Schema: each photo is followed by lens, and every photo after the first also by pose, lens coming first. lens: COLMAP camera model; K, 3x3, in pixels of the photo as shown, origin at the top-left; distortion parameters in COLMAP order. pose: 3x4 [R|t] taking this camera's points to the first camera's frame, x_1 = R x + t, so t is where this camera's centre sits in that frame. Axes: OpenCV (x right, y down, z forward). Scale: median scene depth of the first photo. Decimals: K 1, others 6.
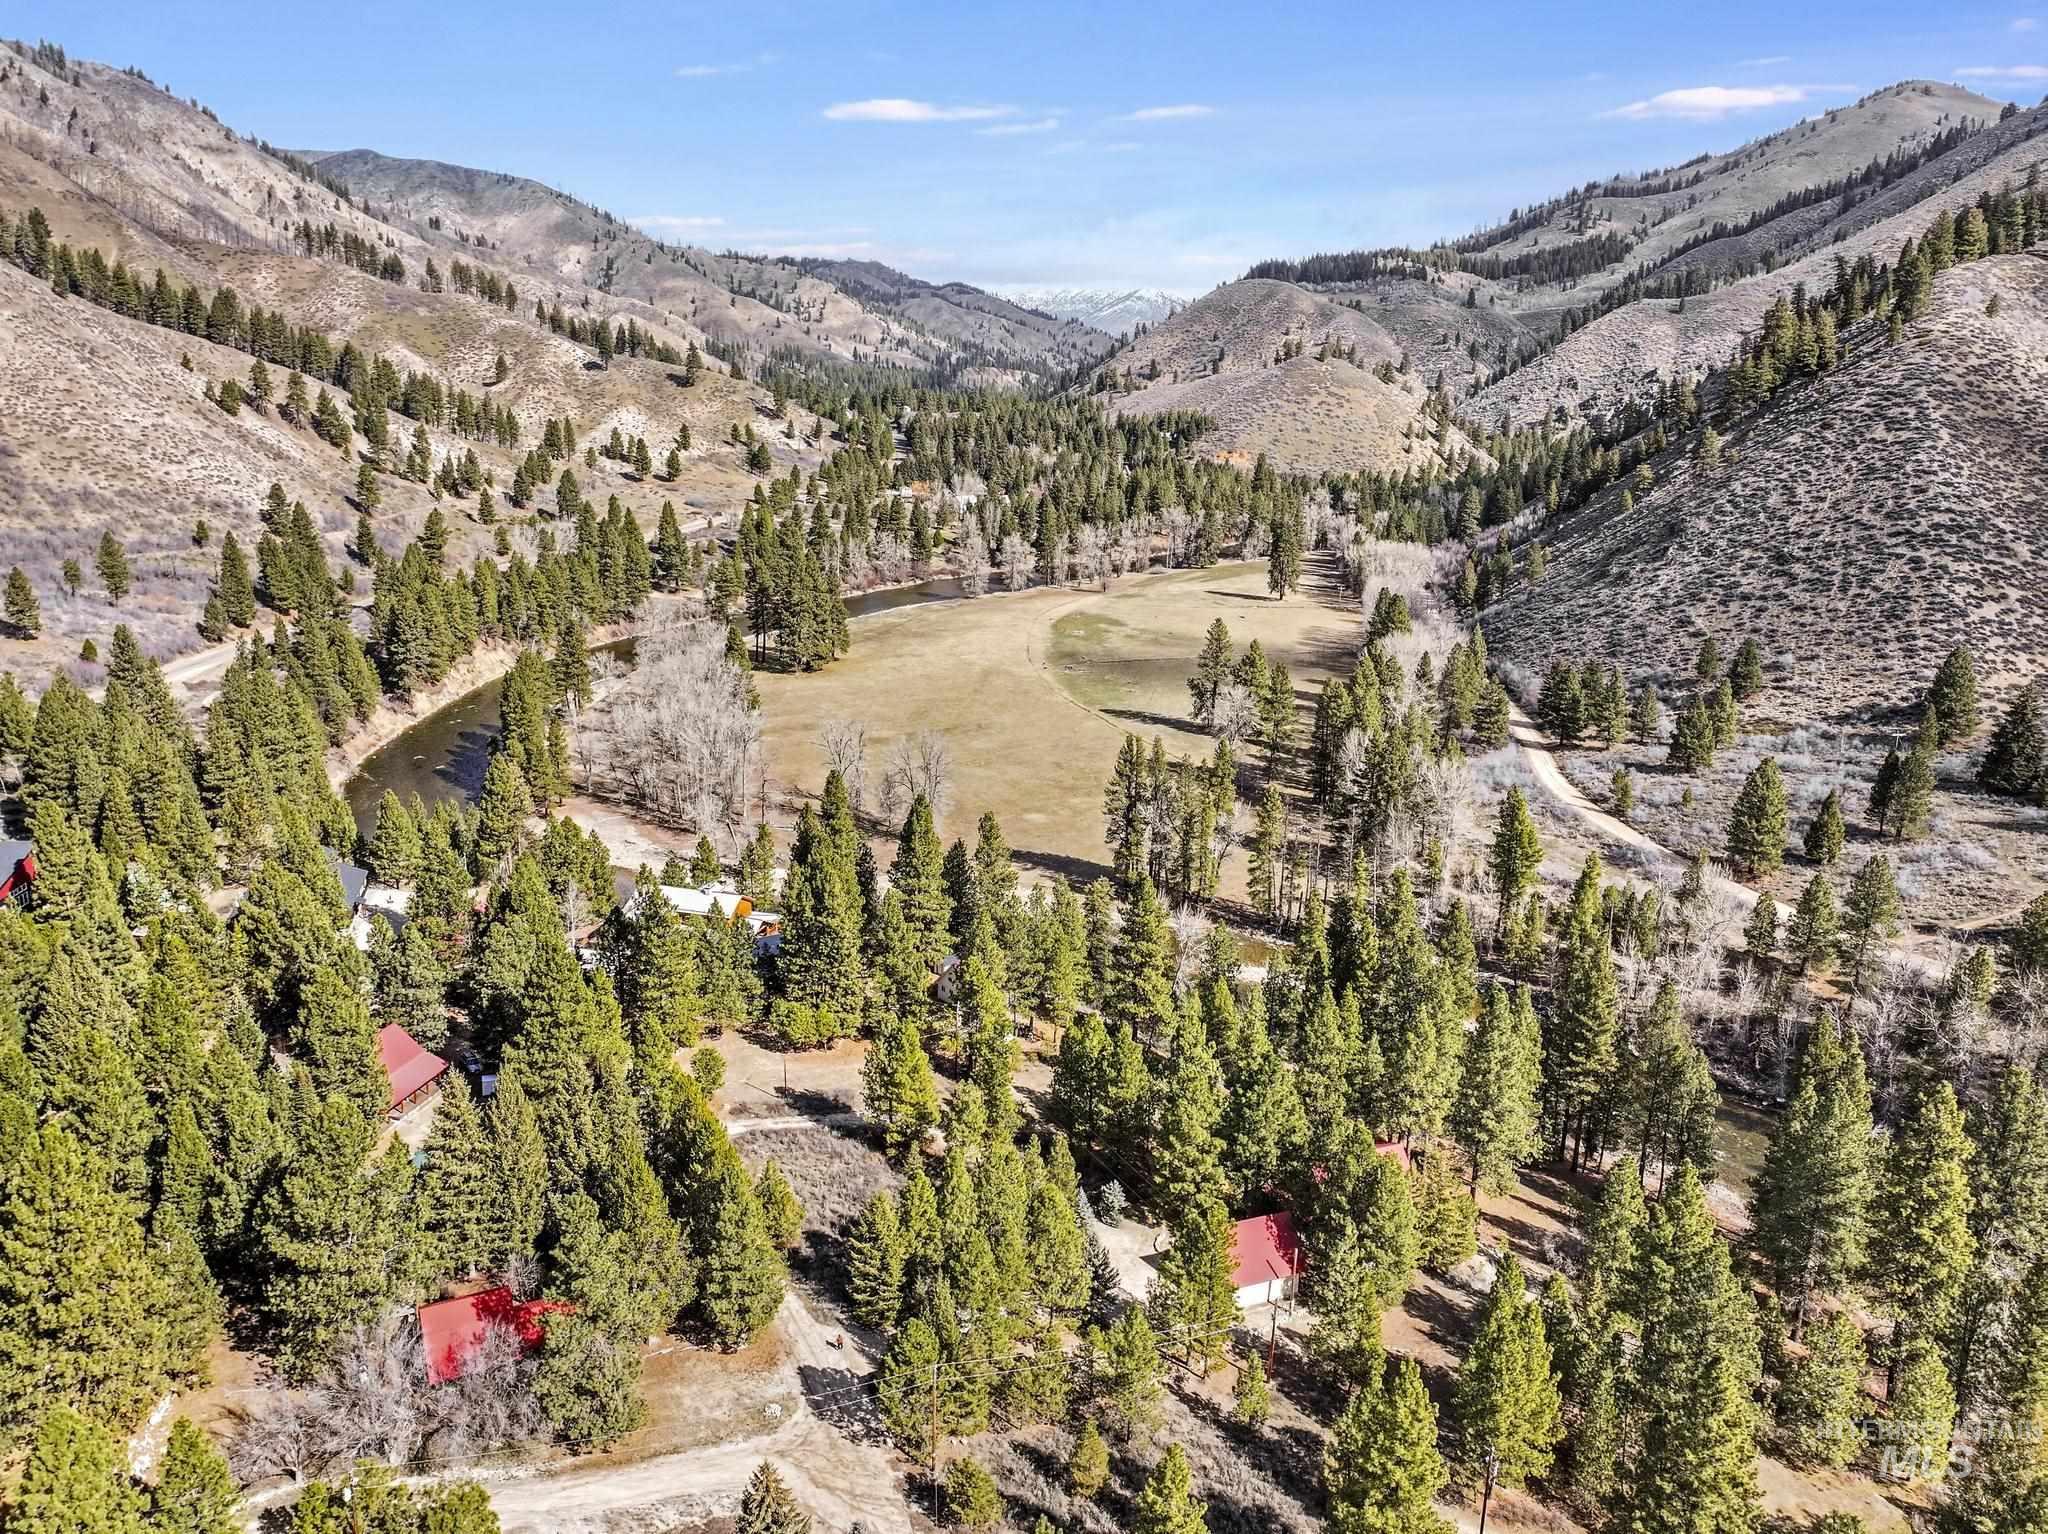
lens RADIAL K [[1466.1, 0, 1024.0], [0, 1466.1, 767.0], [0, 0, 1]] dist [0.004154, 0.009169]
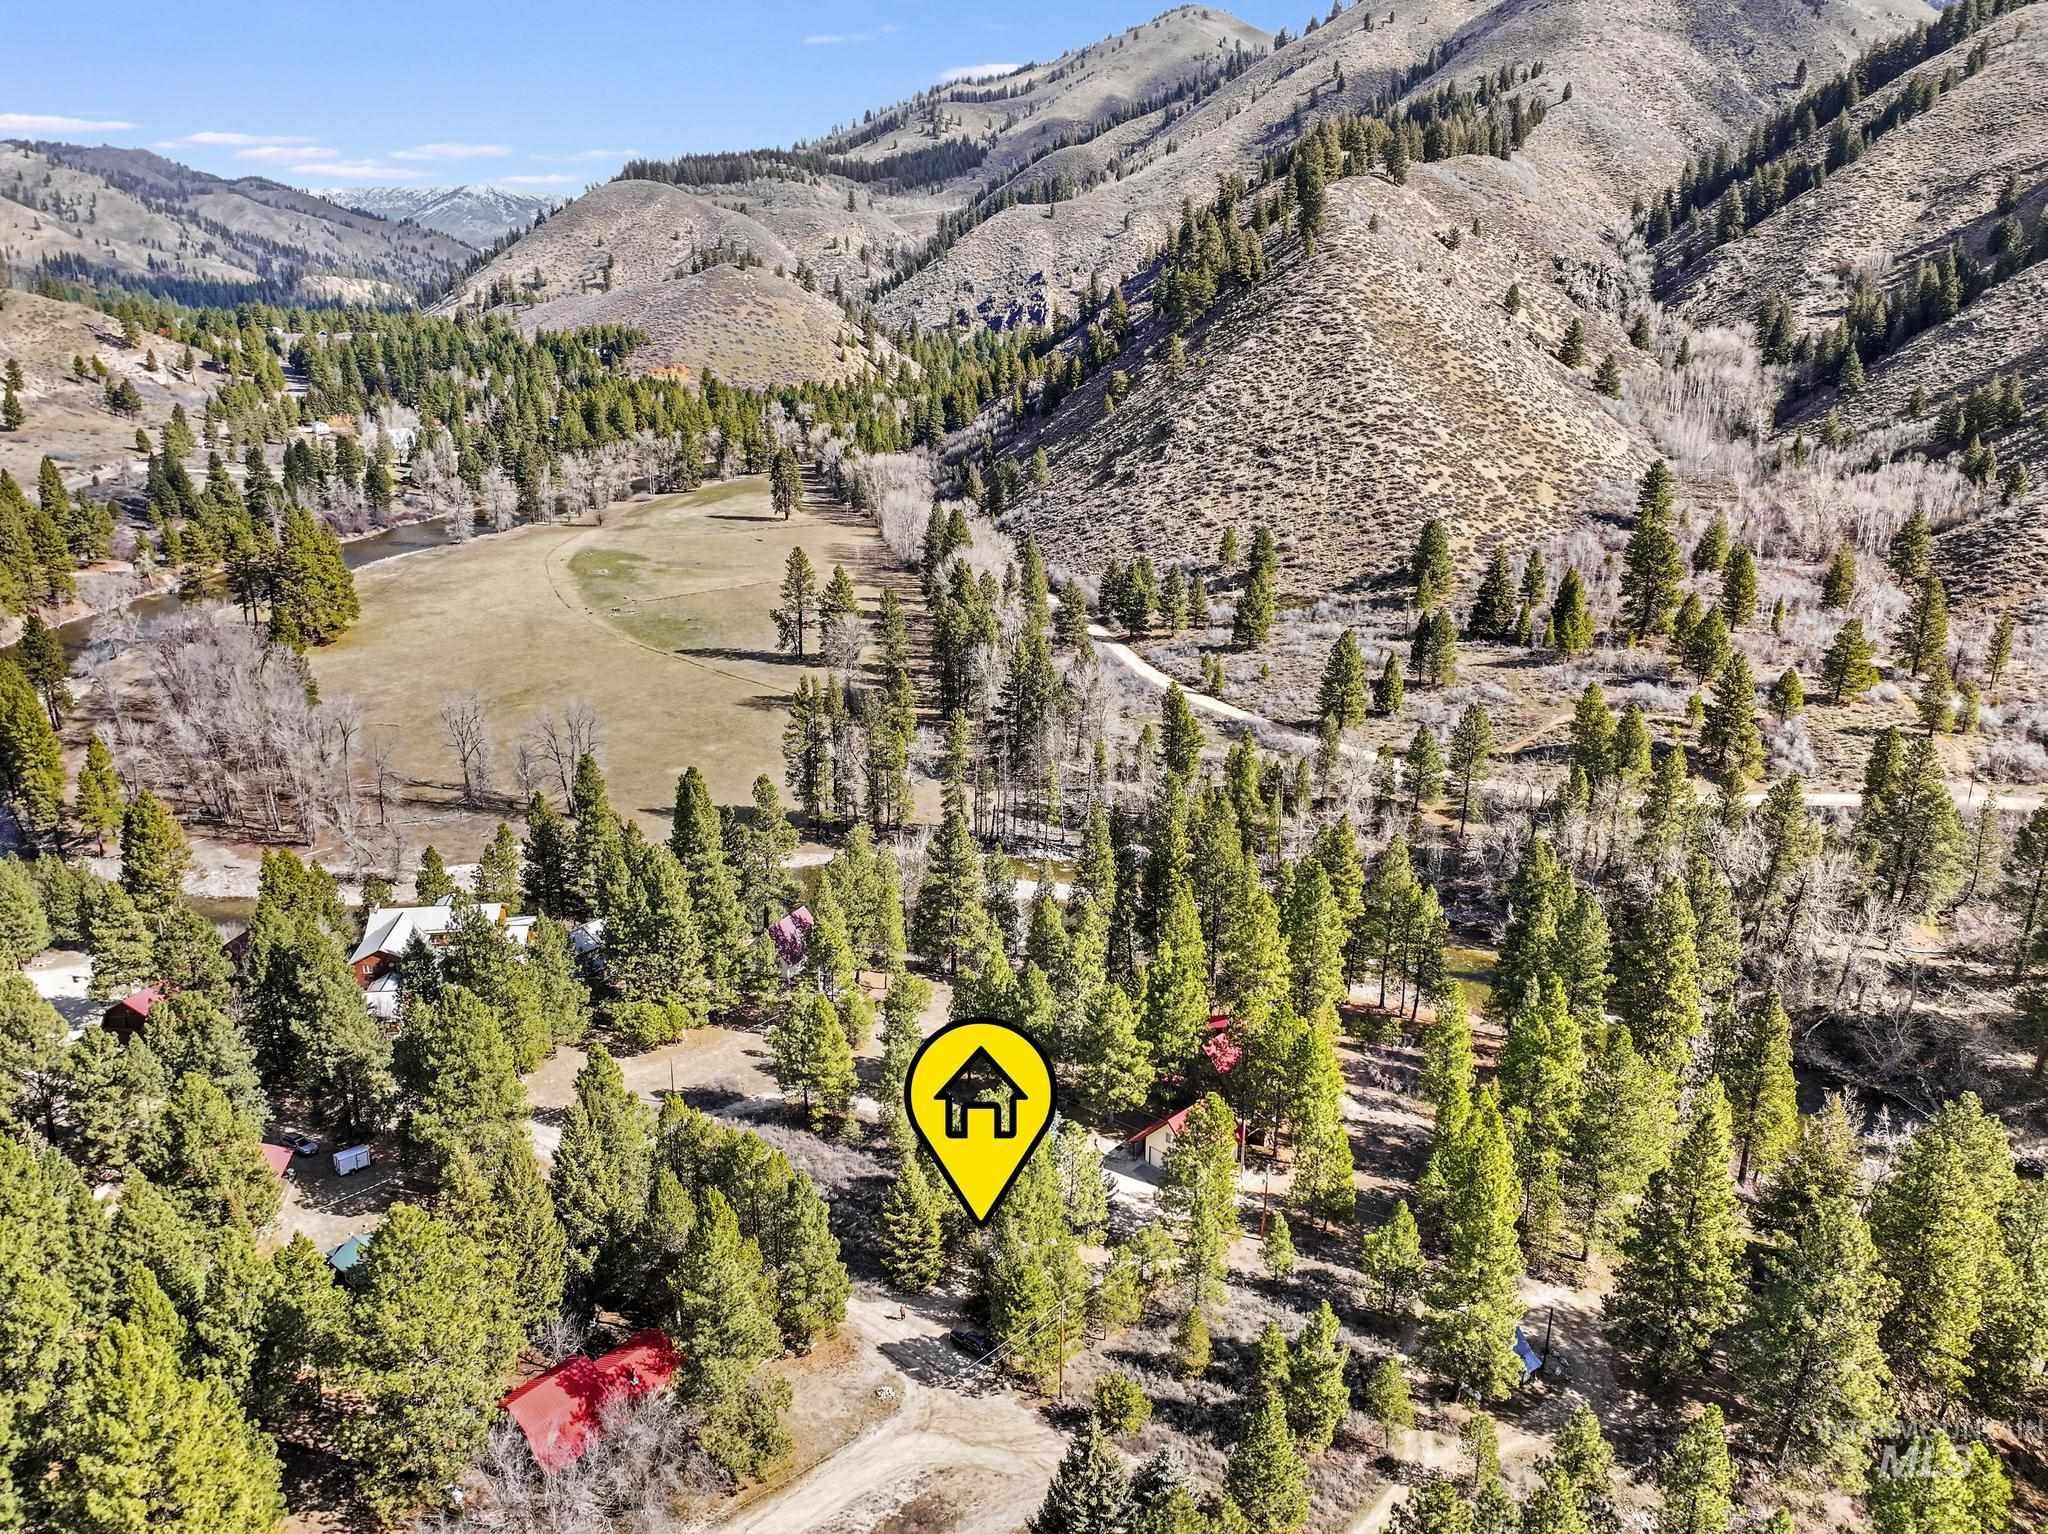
lens RADIAL K [[1465.5, 0, 1024.0], [0, 1465.5, 767.0], [0, 0, 1]] dist [0.014845, 0.000993]
pose [[0.914654, -0.143746, 0.377816, -0.101232], [0.120291, 0.989084, 0.085100, -0.015931], [-0.385925, -0.032389, 0.921962, 0.010547]]
